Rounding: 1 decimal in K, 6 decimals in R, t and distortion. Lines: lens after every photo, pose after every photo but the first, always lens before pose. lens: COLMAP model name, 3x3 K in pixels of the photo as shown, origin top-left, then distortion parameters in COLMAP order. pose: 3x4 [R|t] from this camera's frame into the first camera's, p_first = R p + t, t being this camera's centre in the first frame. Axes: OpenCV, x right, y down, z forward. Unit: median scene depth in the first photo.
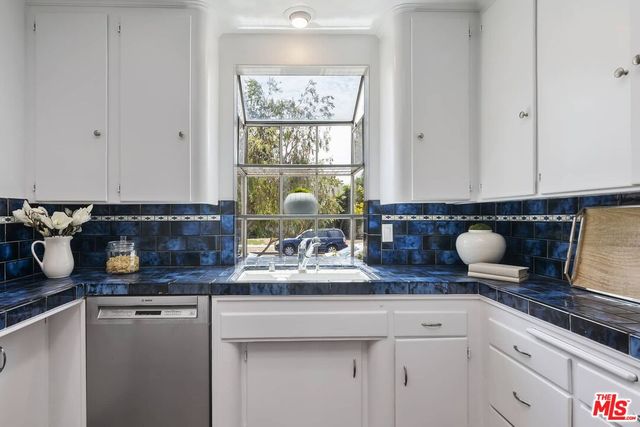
lens RADIAL K [[355.9, 0, 320.0], [0, 355.9, 213.5], [0, 0, 1]] dist [0.001053, -0.001997]
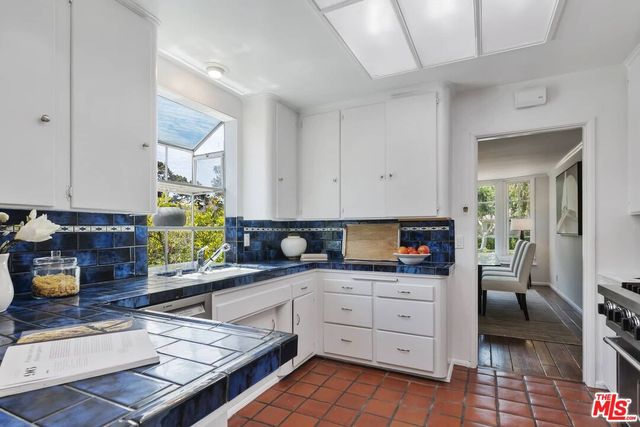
lens RADIAL K [[335.0, 0, 320.7], [0, 335.0, 228.2], [0, 0, 1]] dist [-0.002717, -0.001959]
pose [[0.456019, 0.006607, 0.889945, -0.884093], [-0.006790, 0.999969, -0.003944, 0.010769], [-0.889944, -0.004244, 0.456050, 0.114191]]
